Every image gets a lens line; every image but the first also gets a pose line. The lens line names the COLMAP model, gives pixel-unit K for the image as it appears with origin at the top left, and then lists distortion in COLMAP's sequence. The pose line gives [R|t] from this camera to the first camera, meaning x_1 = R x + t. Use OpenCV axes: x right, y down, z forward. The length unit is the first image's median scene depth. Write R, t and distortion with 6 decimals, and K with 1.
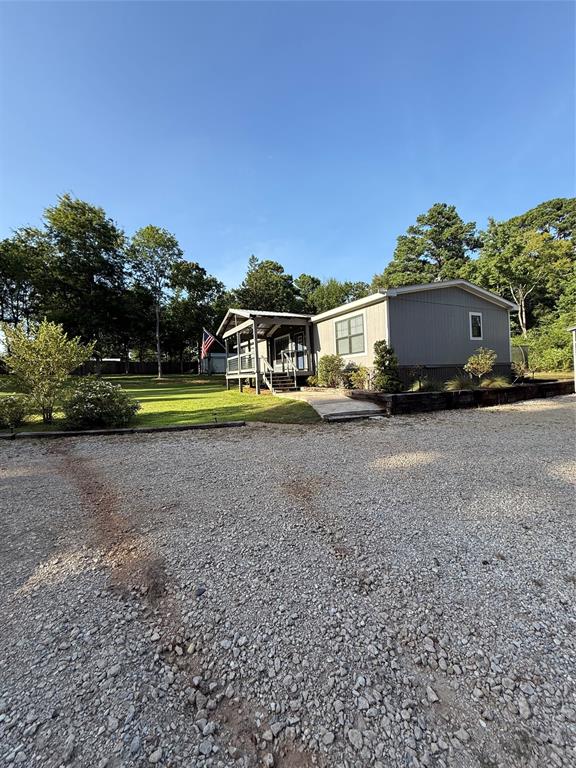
lens RADIAL K [[305.0, 0, 288.2], [0, 305.0, 382.3], [0, 0, 1]] dist [0.001570, -0.000073]
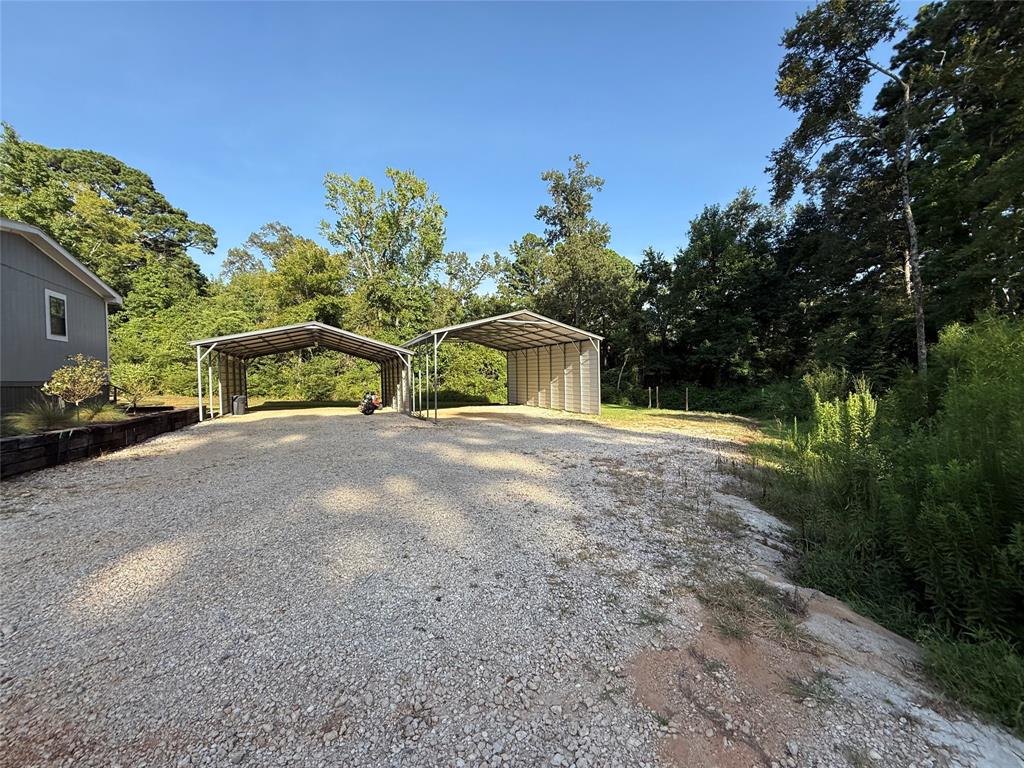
lens RADIAL K [[406.7, 0, 512.1], [0, 406.7, 381.9], [0, 0, 1]] dist [0.001570, -0.000073]
pose [[0.049679, 0.034397, 0.998173, -0.108418], [0.032807, 0.998811, -0.036052, -0.005441], [-0.998226, 0.034538, 0.048491, 0.118036]]
